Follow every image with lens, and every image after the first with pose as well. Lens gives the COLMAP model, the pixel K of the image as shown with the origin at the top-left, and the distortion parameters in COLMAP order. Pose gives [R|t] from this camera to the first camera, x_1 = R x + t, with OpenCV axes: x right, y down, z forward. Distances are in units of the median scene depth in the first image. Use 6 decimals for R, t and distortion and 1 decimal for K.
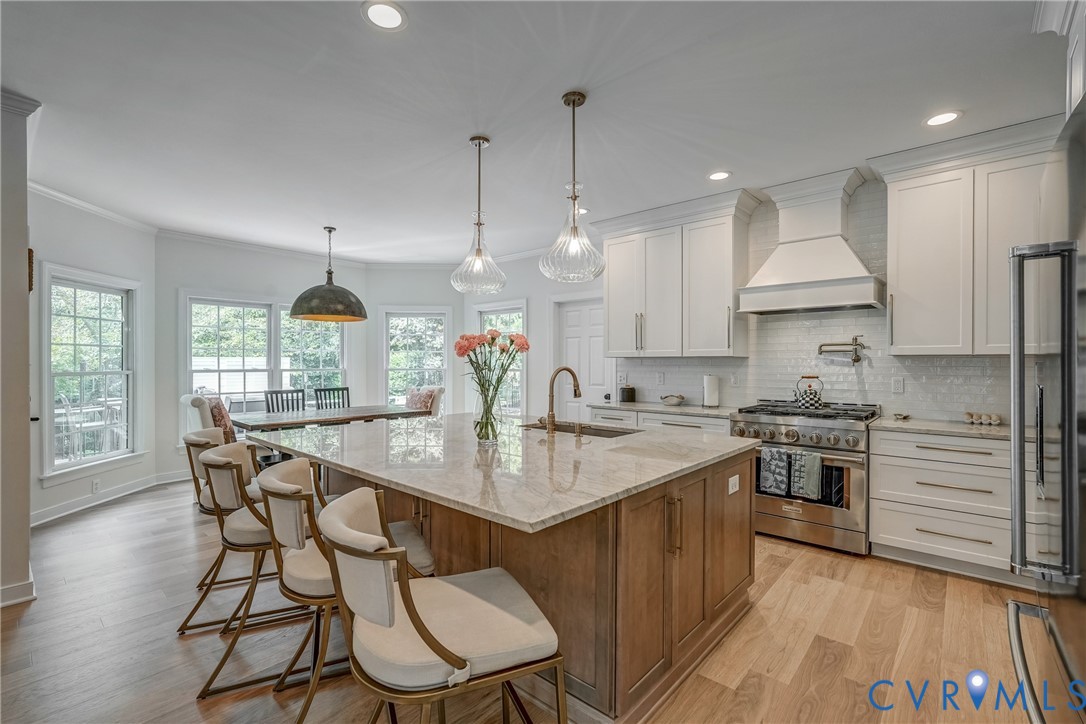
lens RADIAL K [[483.4, 0, 551.9], [0, 483.4, 364.6], [0, 0, 1]] dist [-0.007683, 0.003530]
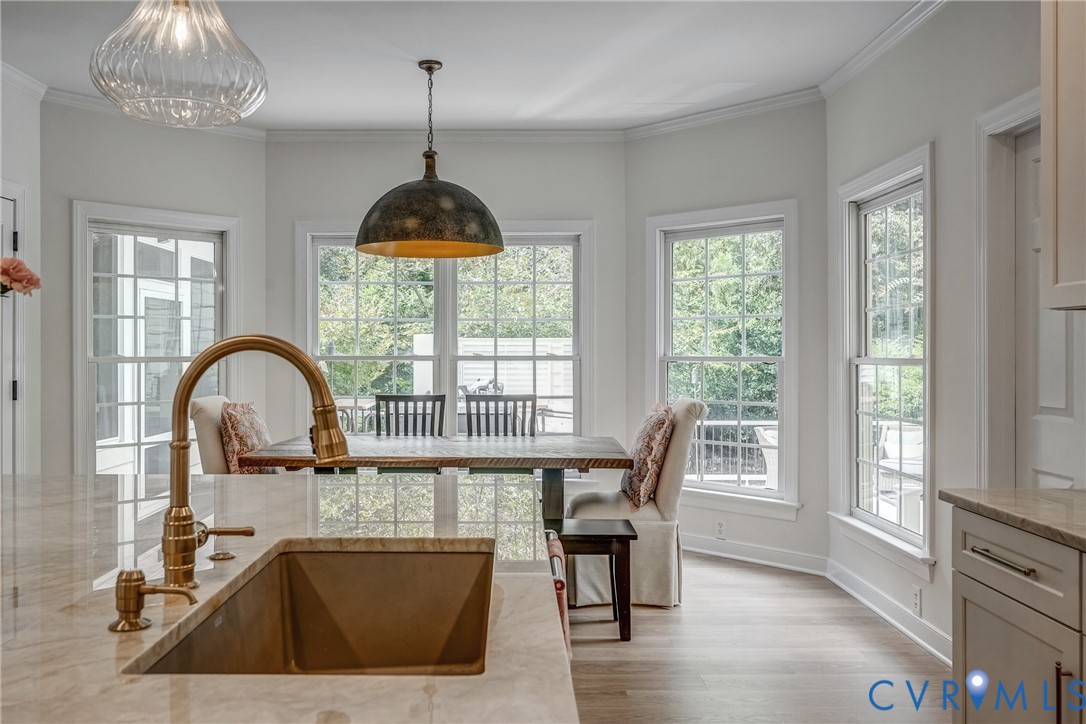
lens RADIAL K [[911.4, 0, 501.7], [0, 911.4, 346.4], [0, 0, 1]] dist [0.001798, 0.012124]
pose [[0.640977, -0.005028, -0.767543, 0.269965], [-0.000965, 0.999972, -0.007356, 0.007314], [0.767559, 0.005455, 0.640955, 0.443735]]
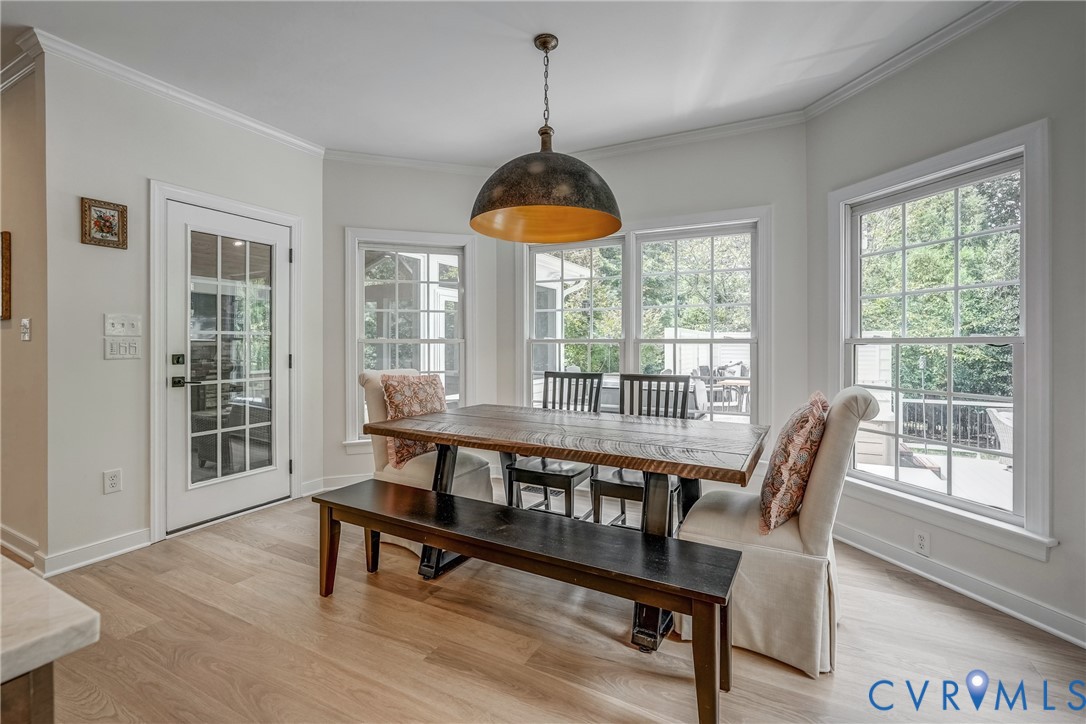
lens RADIAL K [[483.4, 0, 542.1], [0, 483.4, 342.2], [0, 0, 1]] dist [-0.007683, 0.003530]
pose [[0.212663, -0.006376, -0.977105, 0.007372], [-0.005762, 0.999953, -0.007779, 0.021248], [0.977109, 0.007284, 0.212617, 0.844892]]
